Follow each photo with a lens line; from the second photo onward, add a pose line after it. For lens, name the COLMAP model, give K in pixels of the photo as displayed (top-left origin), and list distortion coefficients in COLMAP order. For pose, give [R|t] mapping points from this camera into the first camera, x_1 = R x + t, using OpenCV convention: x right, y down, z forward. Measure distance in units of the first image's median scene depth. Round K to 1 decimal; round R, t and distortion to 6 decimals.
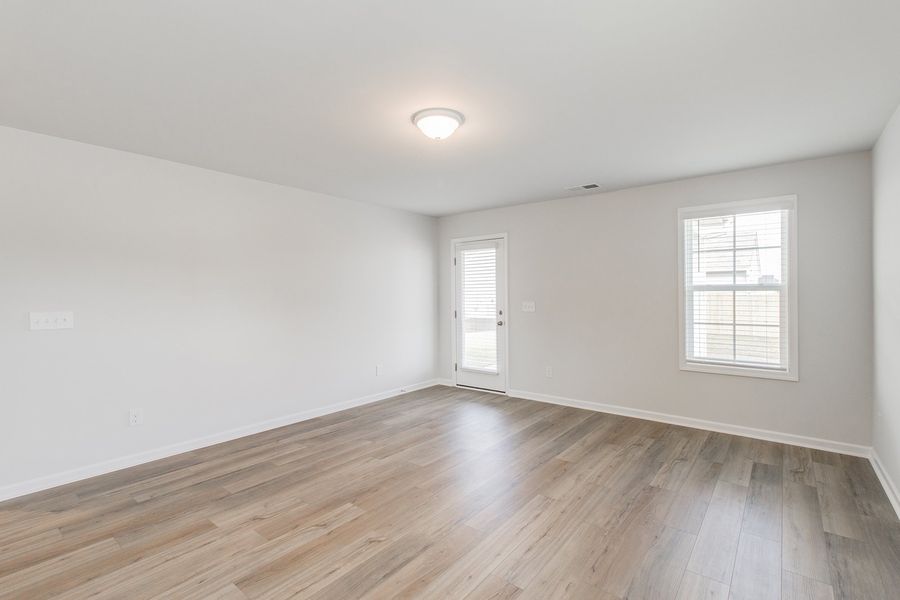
lens RADIAL K [[415.9, 0, 453.5], [0, 415.9, 296.2], [0, 0, 1]] dist [0.010083, 0.000028]
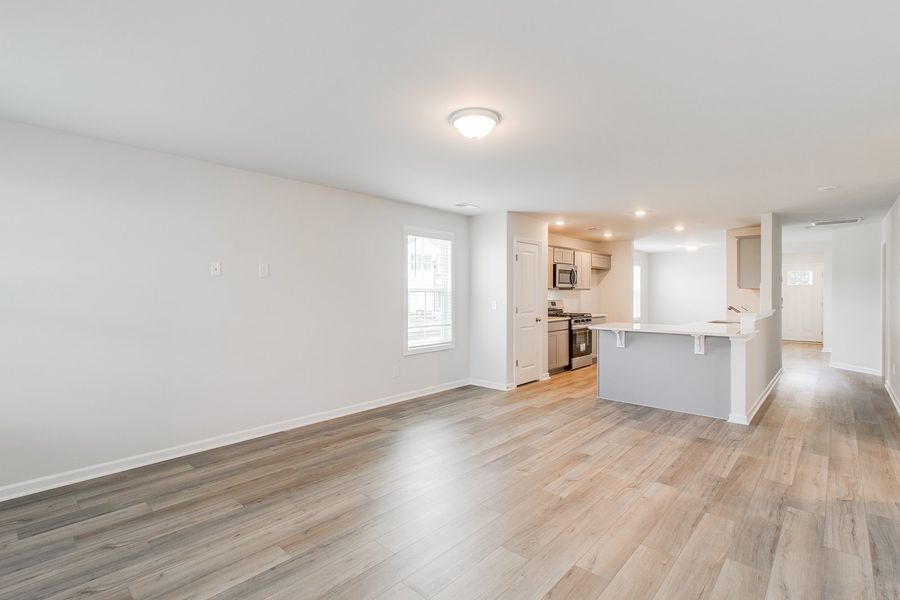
lens RADIAL K [[415.9, 0, 453.5], [0, 415.9, 296.2], [0, 0, 1]] dist [0.010083, 0.000028]
pose [[-0.996874, 0.005036, 0.078845, -0.058760], [0.005928, 0.999921, 0.011085, -0.009482], [-0.078783, 0.011518, -0.996825, 1.926409]]
